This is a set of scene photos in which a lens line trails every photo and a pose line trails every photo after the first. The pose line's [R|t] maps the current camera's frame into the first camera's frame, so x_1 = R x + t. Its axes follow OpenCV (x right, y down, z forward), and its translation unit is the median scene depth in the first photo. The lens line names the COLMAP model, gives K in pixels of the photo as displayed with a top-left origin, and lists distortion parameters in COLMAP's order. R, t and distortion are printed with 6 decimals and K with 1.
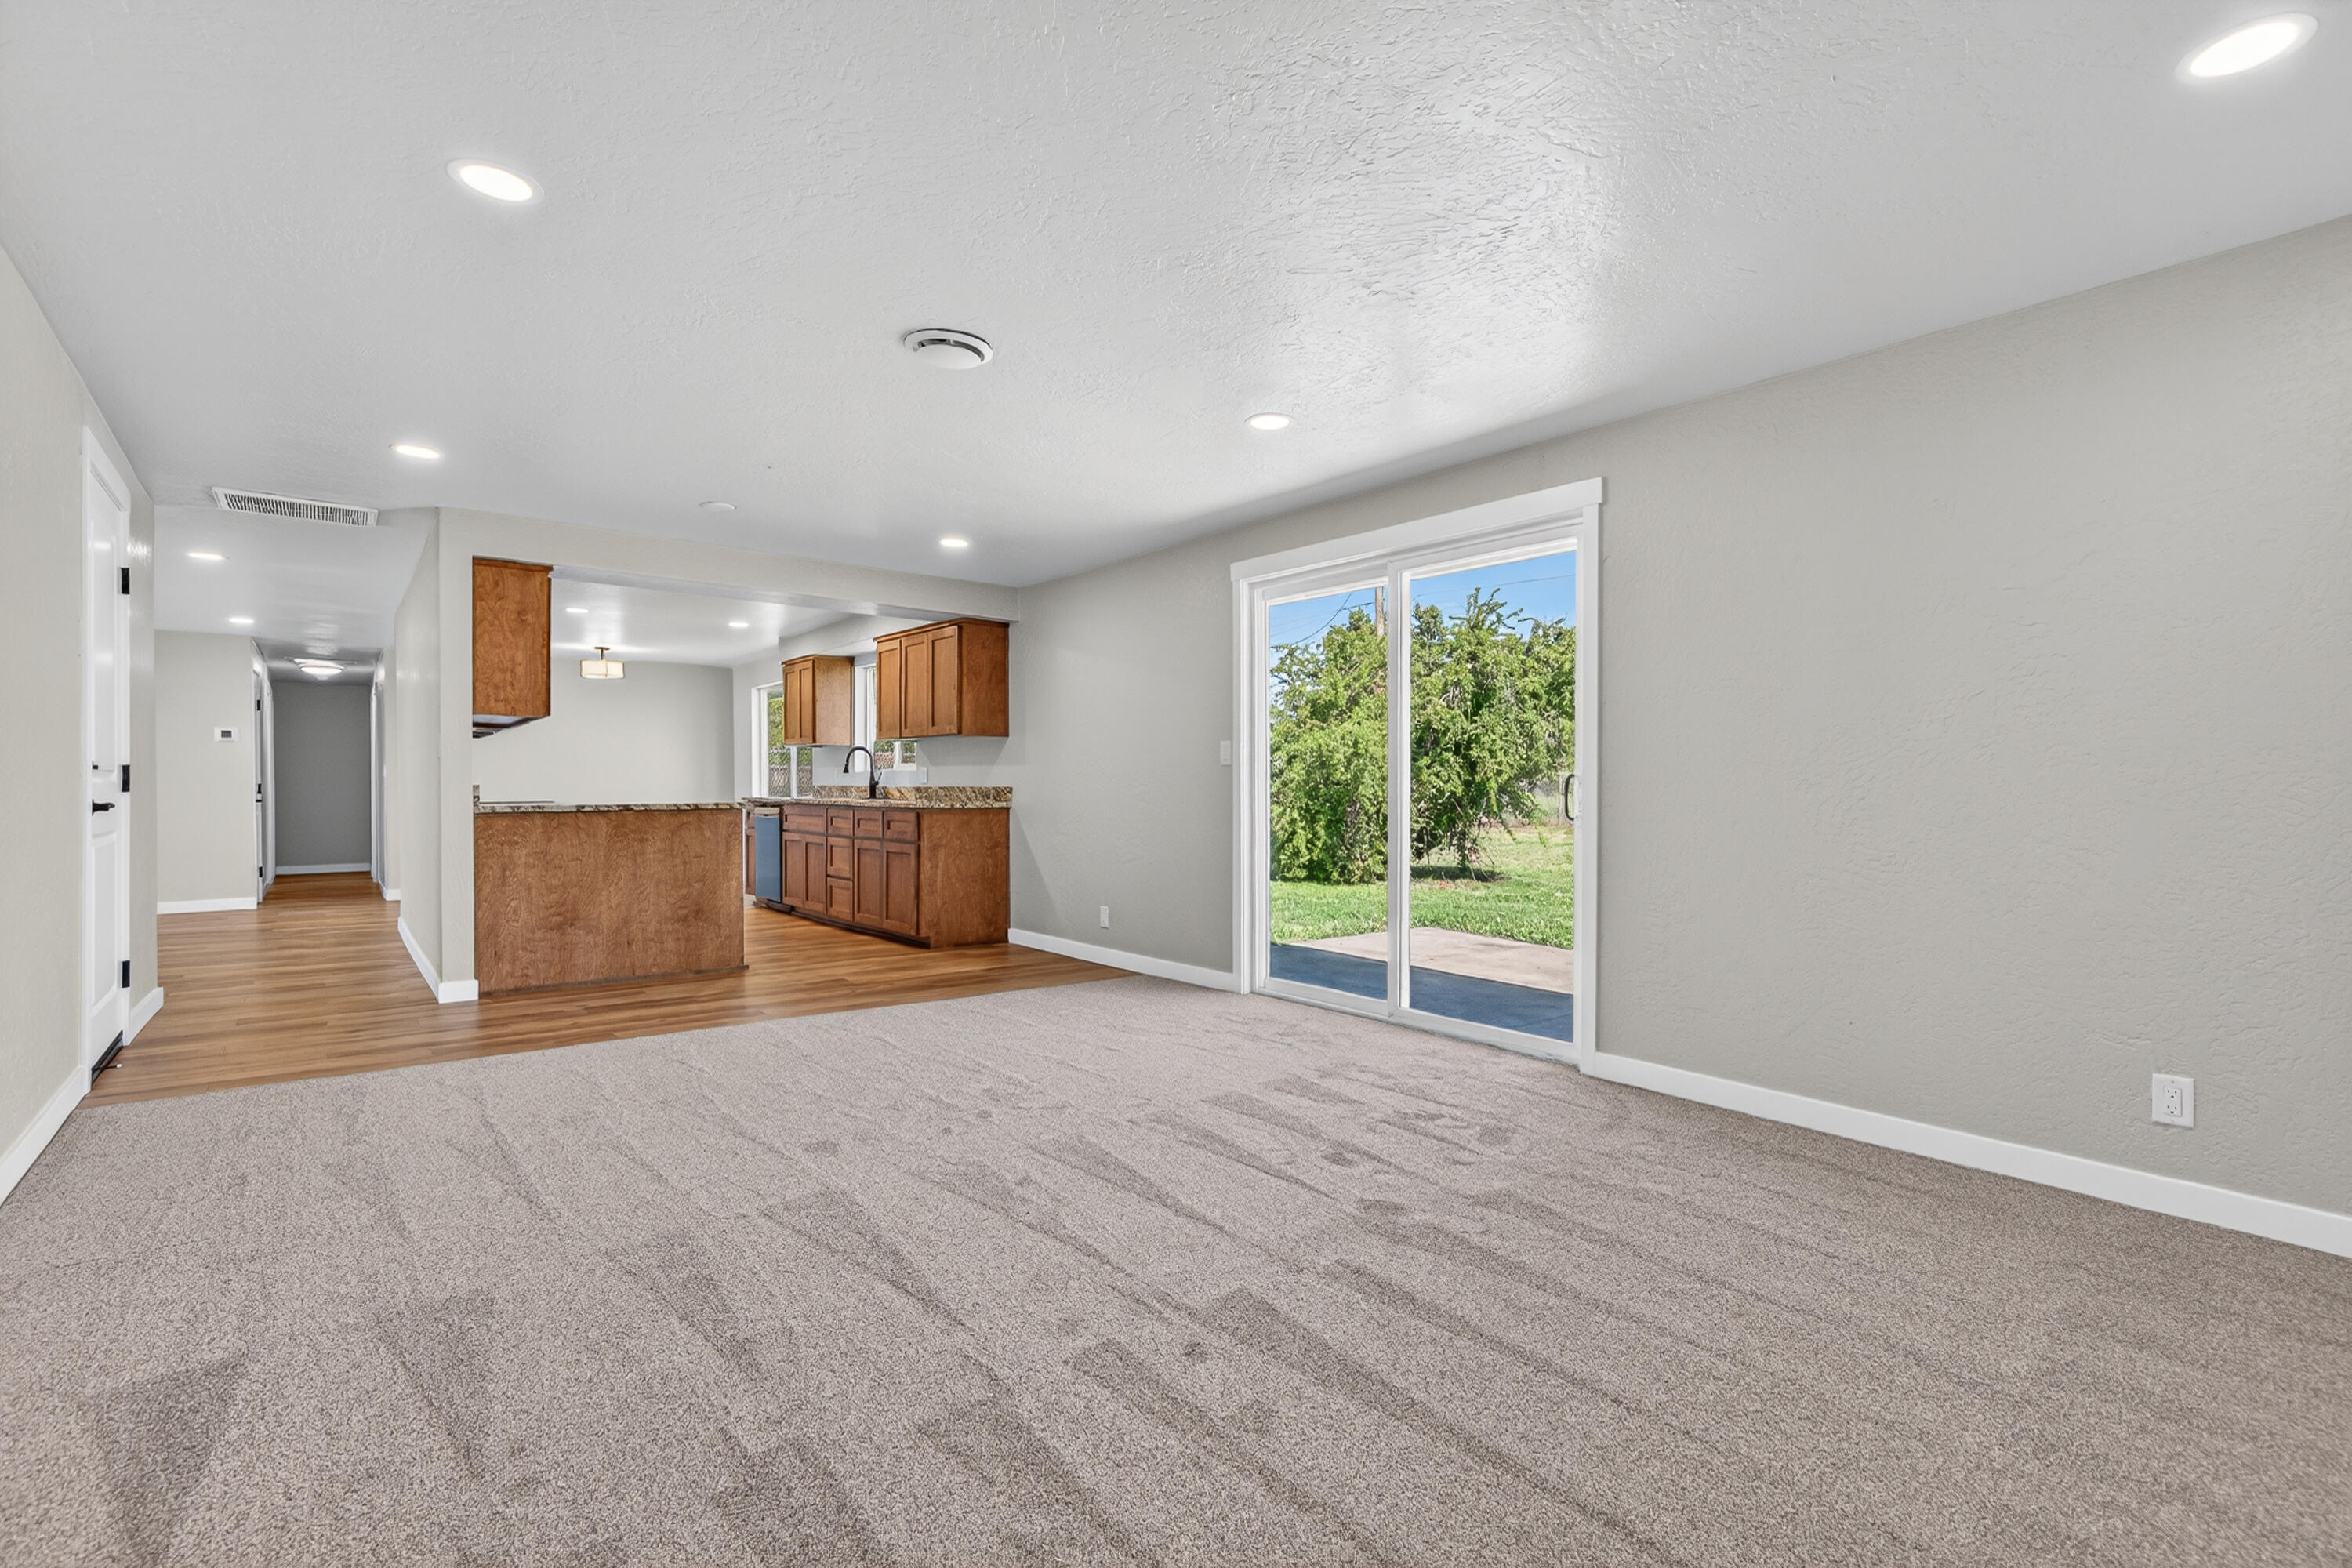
lens RADIAL K [[1070.1, 0, 1183.5], [0, 1070.1, 784.3], [0, 0, 1]] dist [-0.000447, 0.000029]
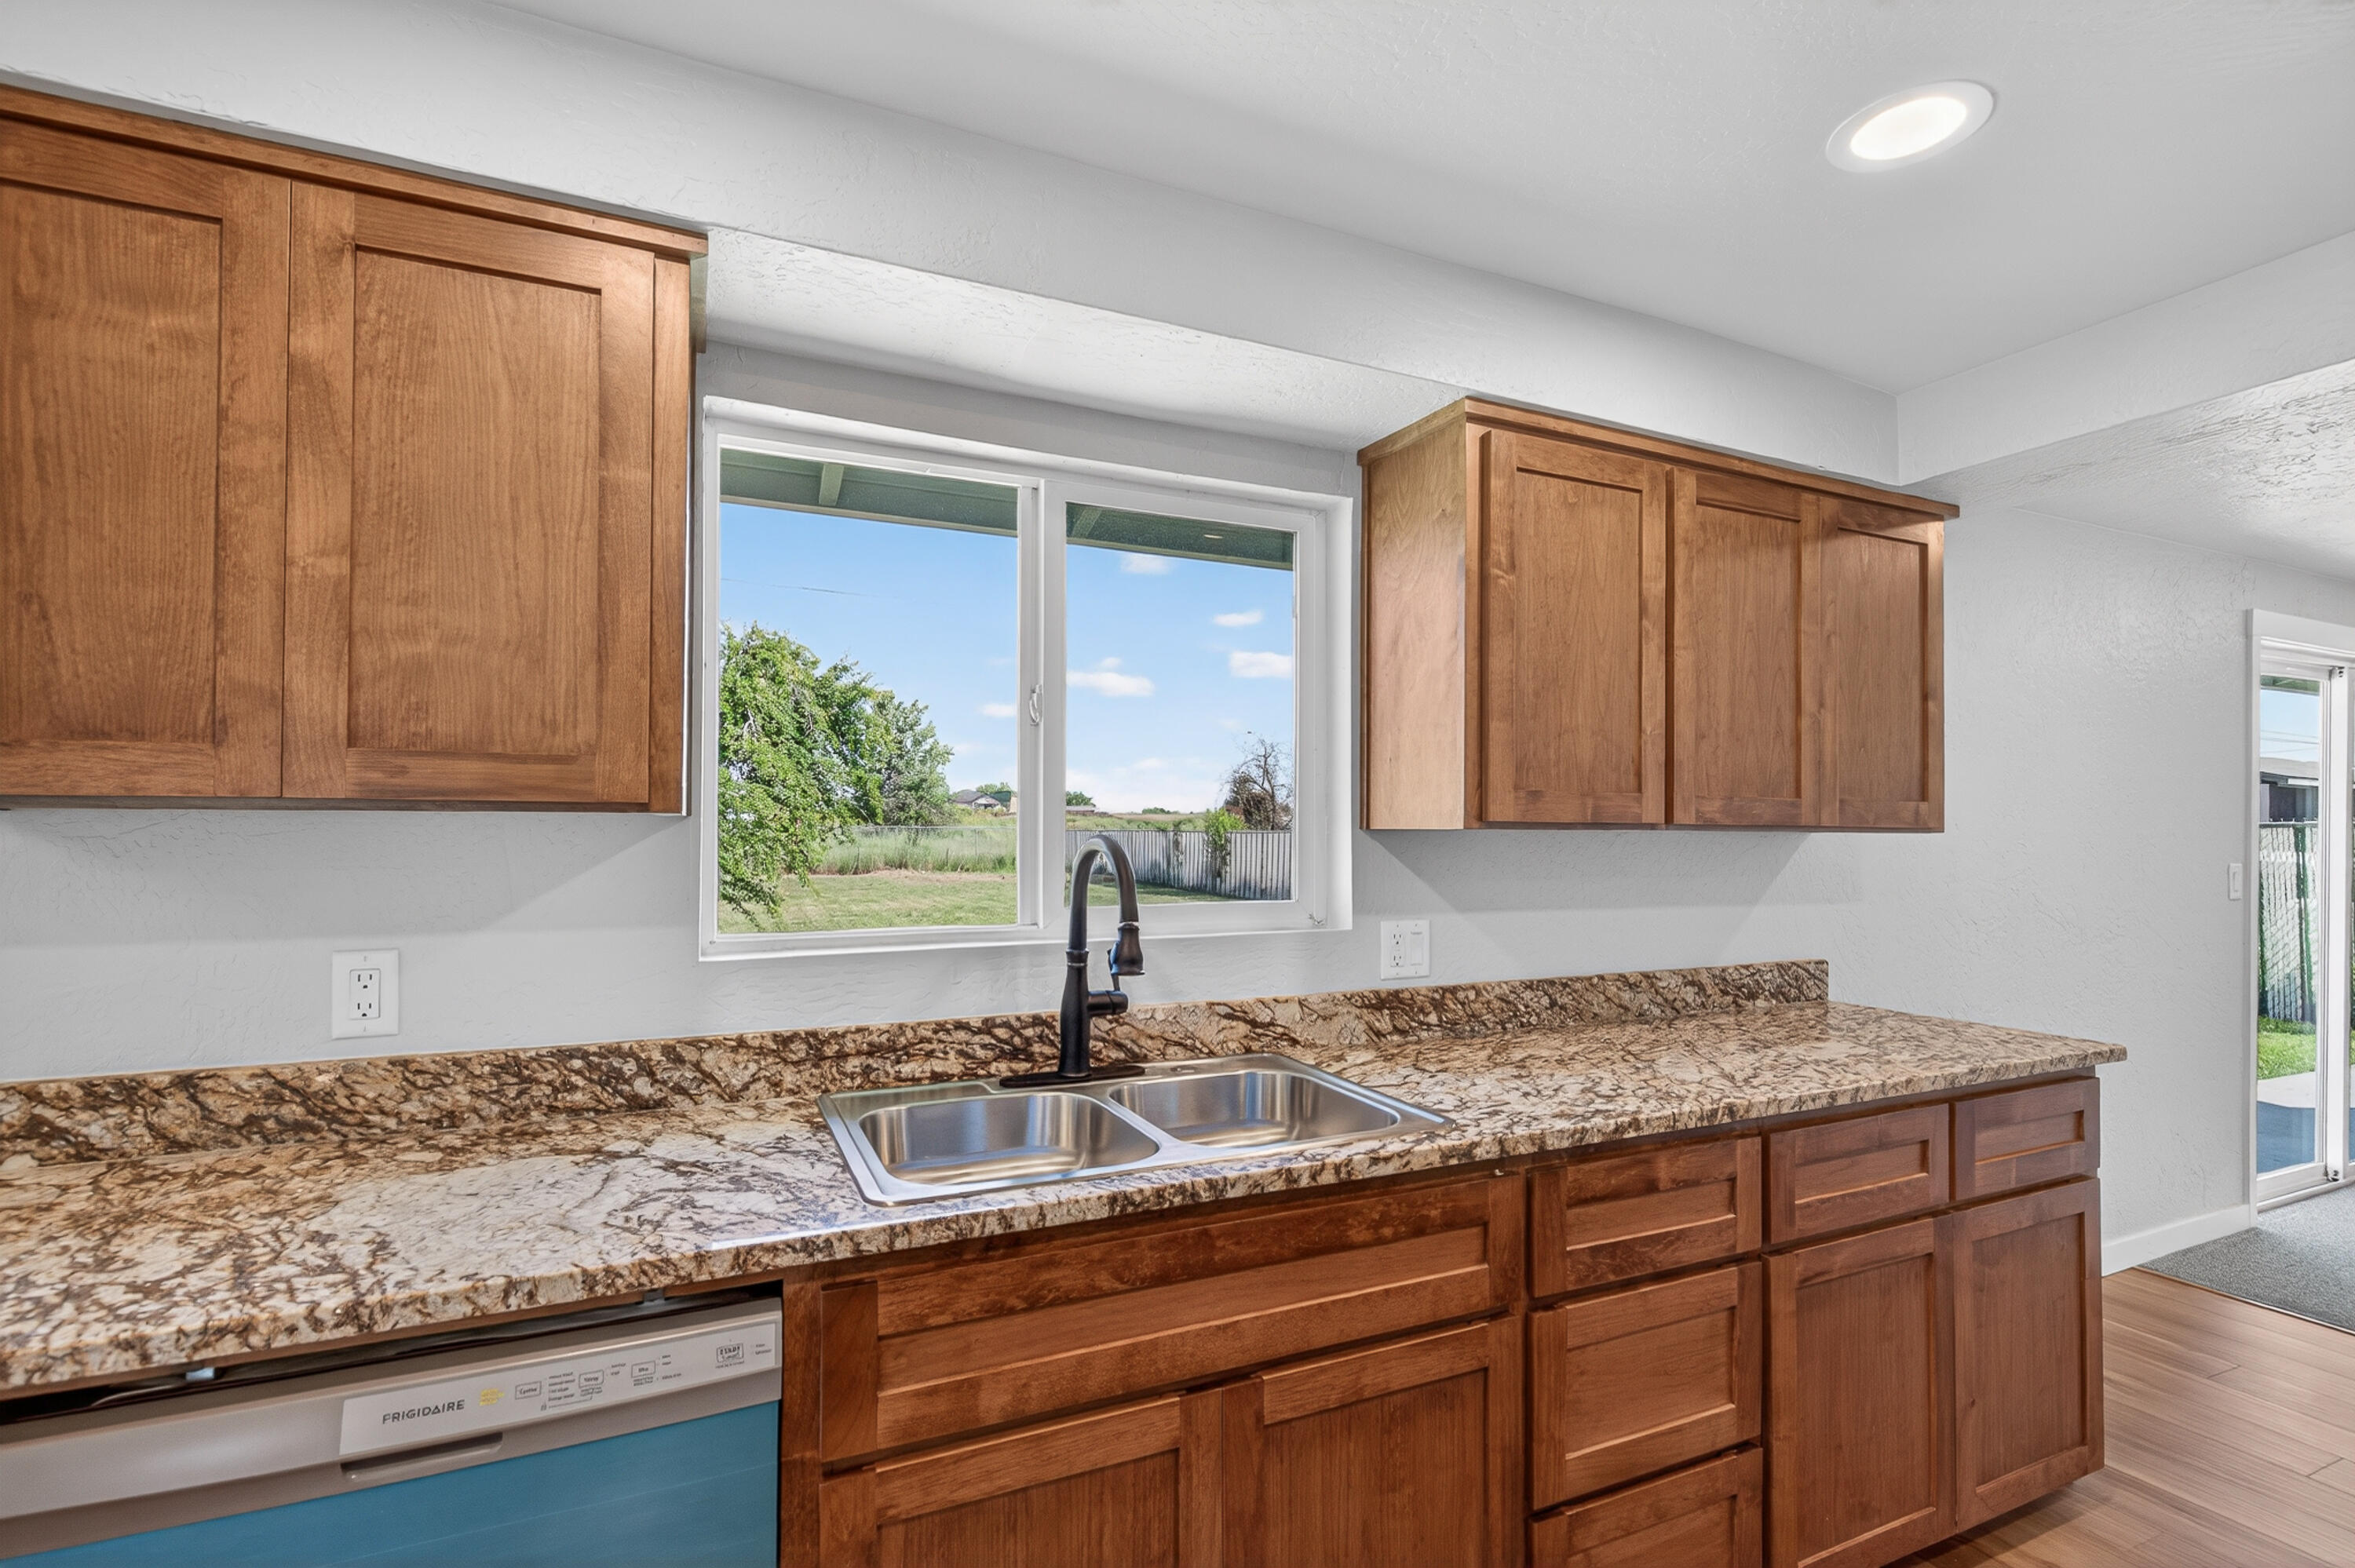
lens RADIAL K [[1097.6, 0, 1178.8], [0, 1097.6, 804.1], [0, 0, 1]] dist [0.004774, 0.000310]
pose [[0.236061, 0.023920, 0.971444, -0.603071], [-0.002230, 0.999708, -0.024074, -0.044438], [-0.971736, 0.003516, 0.236045, 1.120784]]
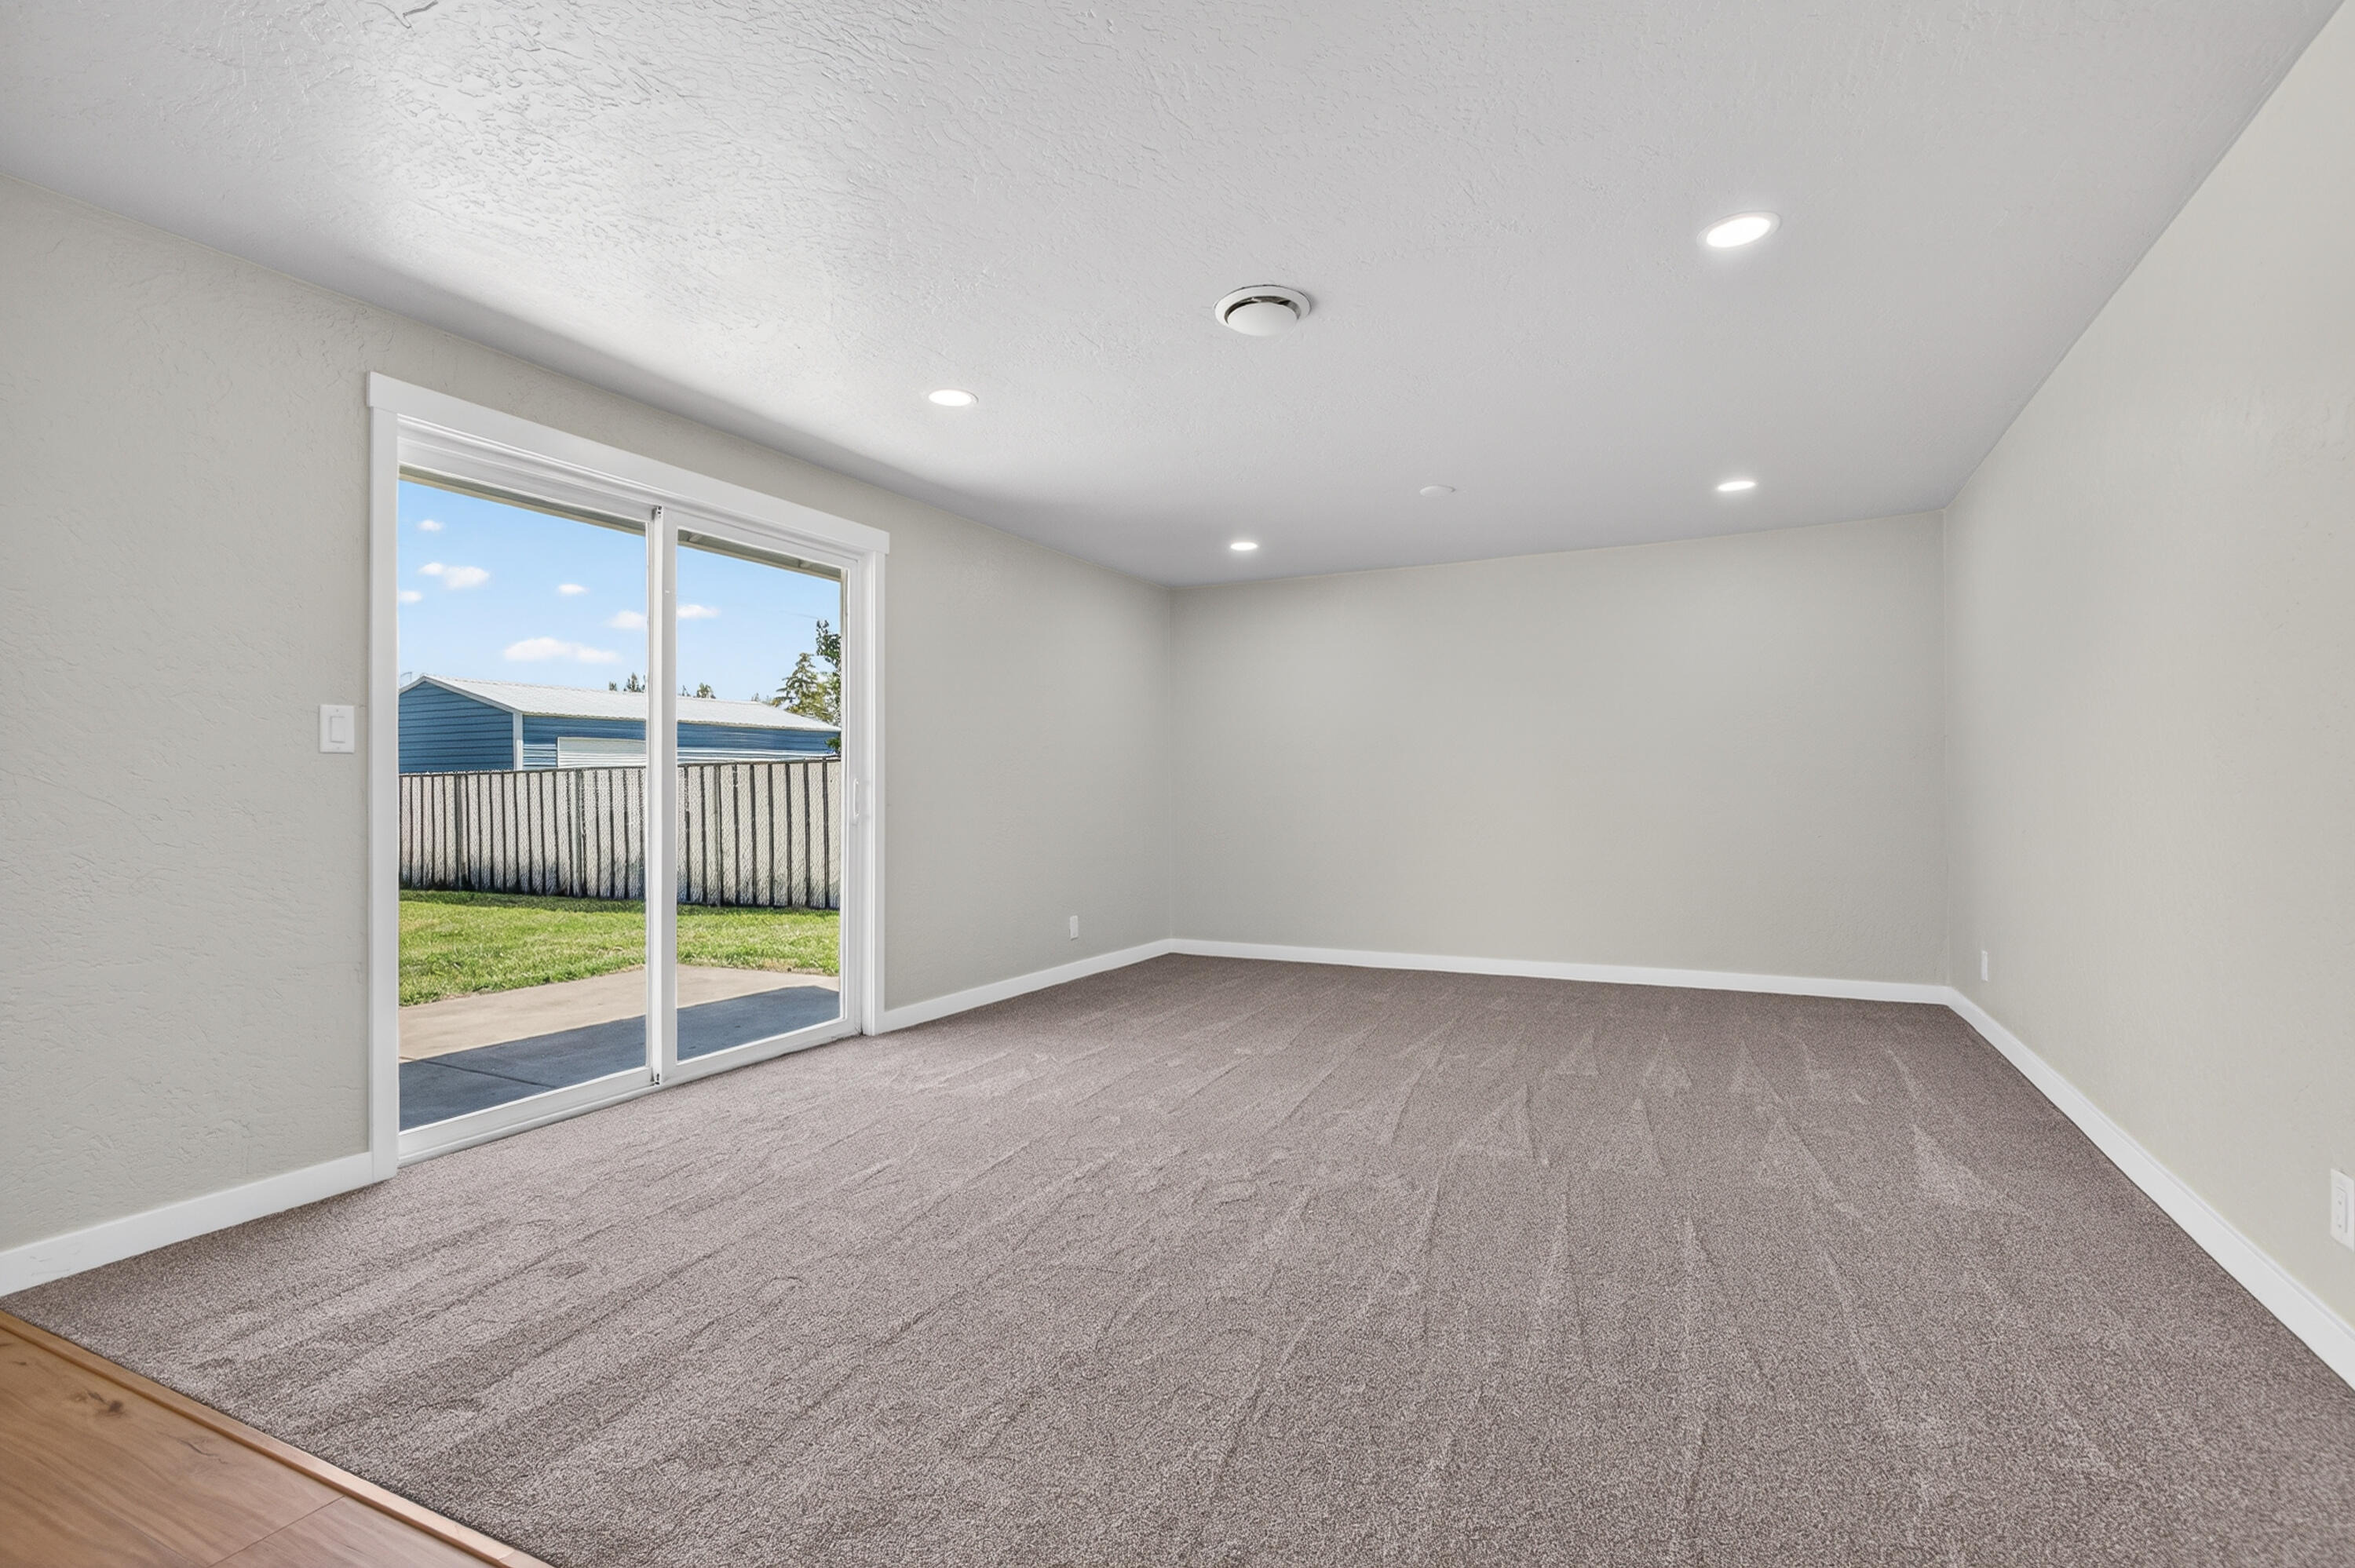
lens RADIAL K [[1071.3, 0, 1185.0], [0, 1071.3, 784.3], [0, 0, 1]] dist [-0.000447, 0.000029]
pose [[-0.445674, 0.004150, 0.895185, -0.445121], [0.006158, 0.999980, -0.001570, 0.001175], [-0.895174, 0.004813, -0.445691, 0.651316]]
